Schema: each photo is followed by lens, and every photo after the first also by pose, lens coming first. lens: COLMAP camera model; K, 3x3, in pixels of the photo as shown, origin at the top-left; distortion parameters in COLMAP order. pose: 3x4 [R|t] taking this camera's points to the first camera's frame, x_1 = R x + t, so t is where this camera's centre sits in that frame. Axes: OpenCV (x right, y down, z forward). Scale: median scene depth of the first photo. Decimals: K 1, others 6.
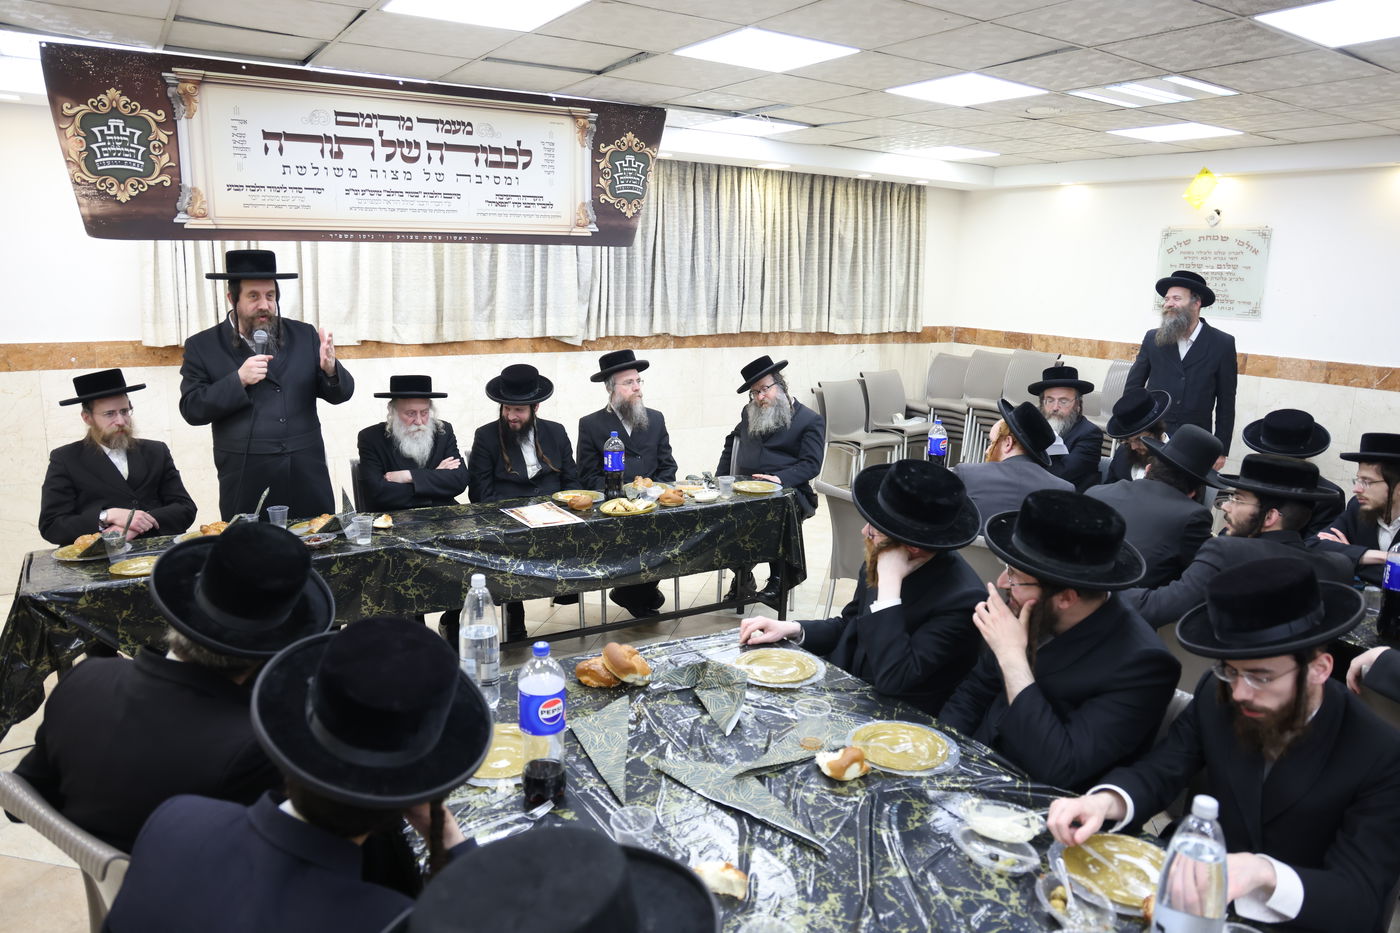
lens RADIAL K [[979.6, 0, 717.1], [0, 979.6, 463.0], [0, 0, 1]] dist [-0.098796, 0.070537]
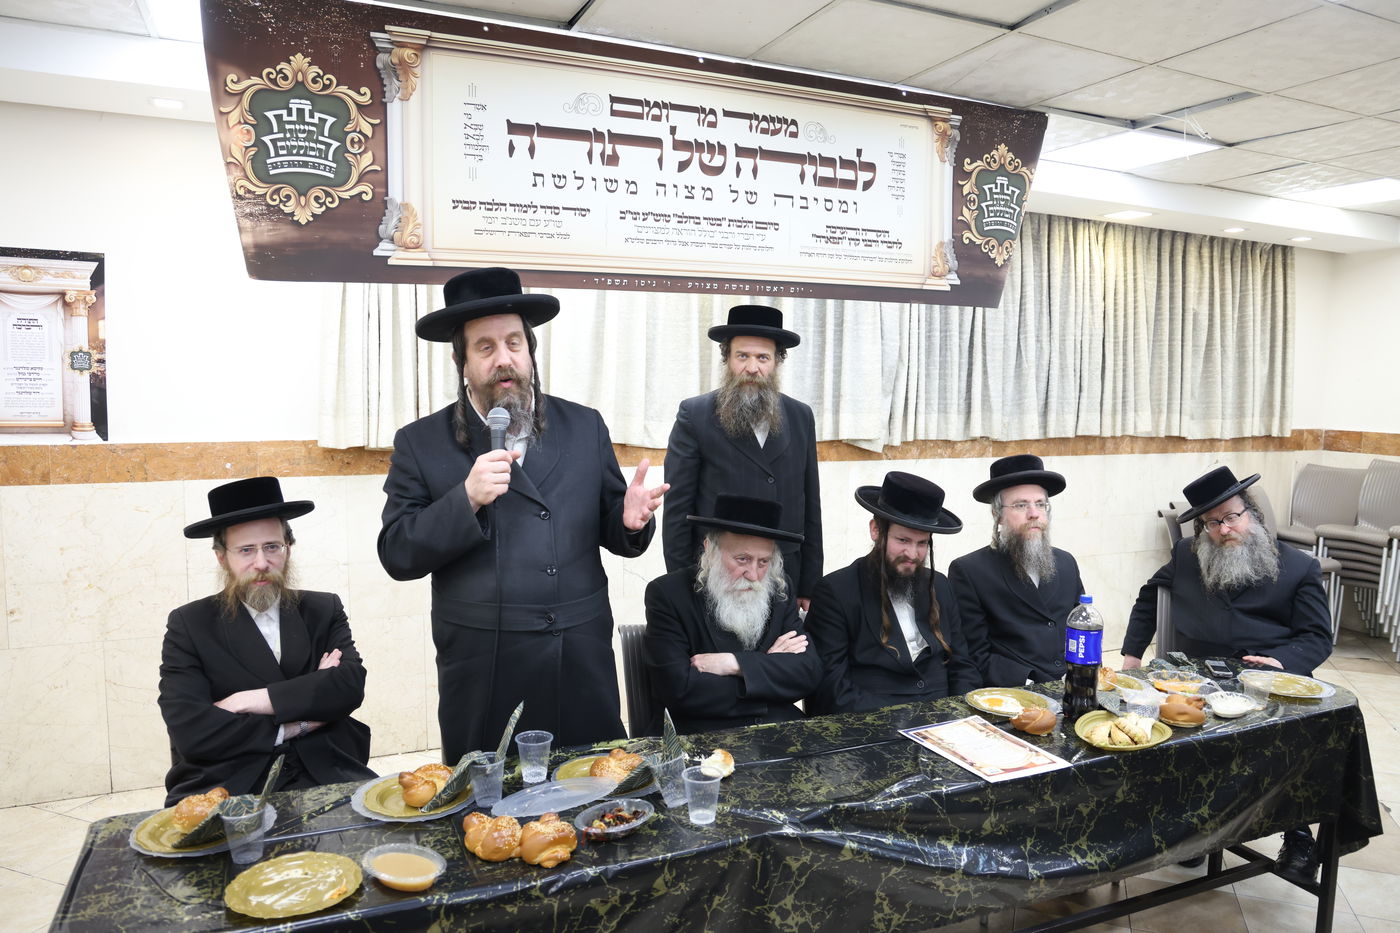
lens RADIAL K [[981.4, 0, 714.0], [0, 981.4, 470.7], [0, 0, 1]] dist [-0.113152, 0.090612]
pose [[0.988448, 0.002333, -0.151541, -0.203286], [-0.018540, 0.994234, -0.105621, -0.035086], [0.150421, 0.107211, 0.982792, 0.341330]]
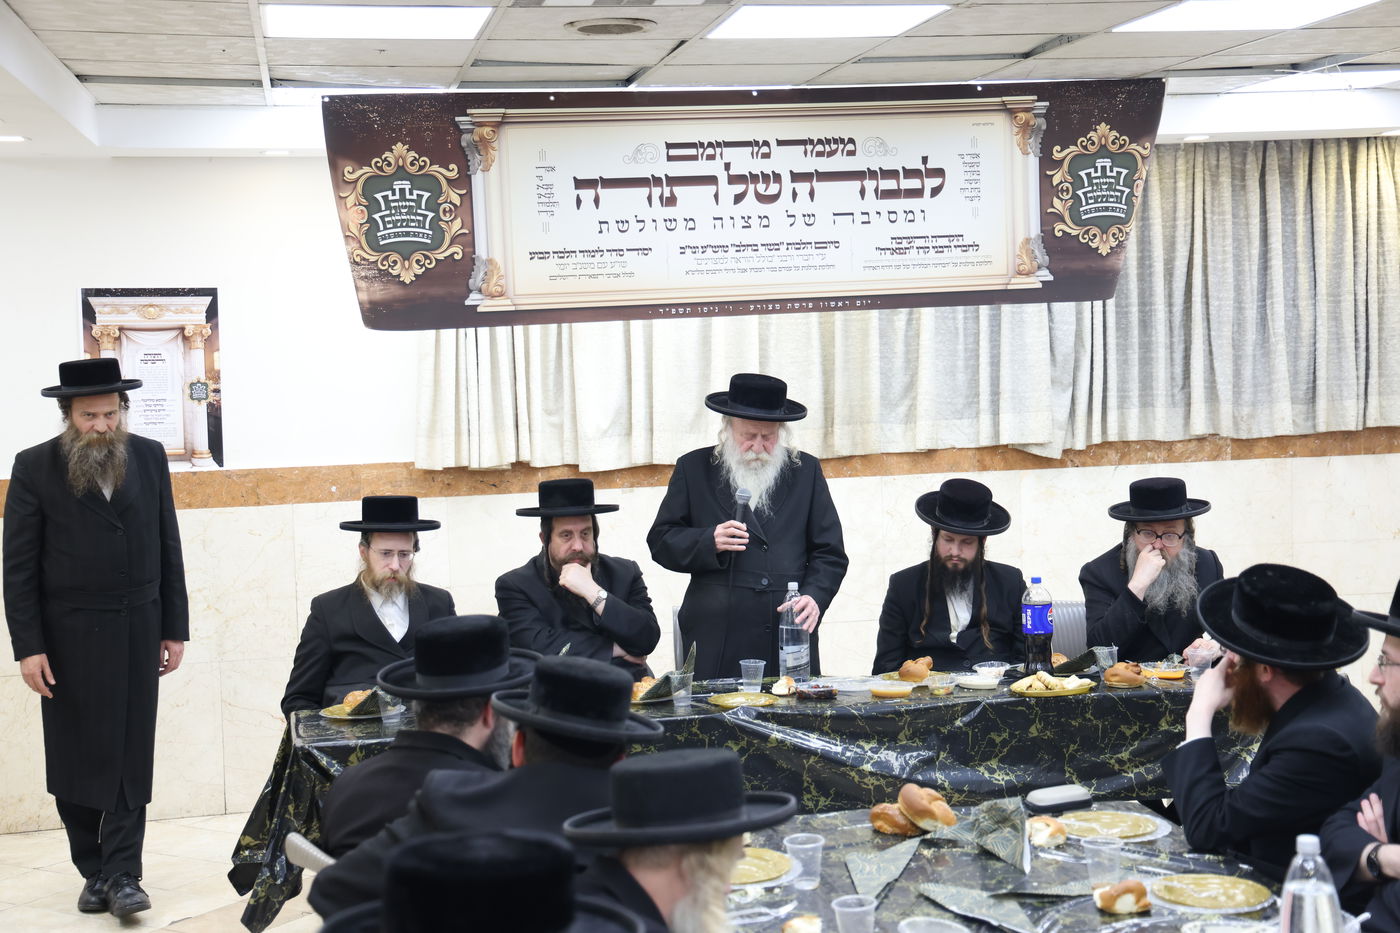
lens RADIAL K [[2124.3, 0, 693.2], [0, 2124.3, 465.2], [0, 0, 1]] dist [0.206135, 0.115007]
pose [[0.921415, -0.025267, -0.387758, 0.222980], [-0.023183, 0.992531, -0.119766, 0.065557], [0.387889, 0.119343, 0.913947, -0.411606]]
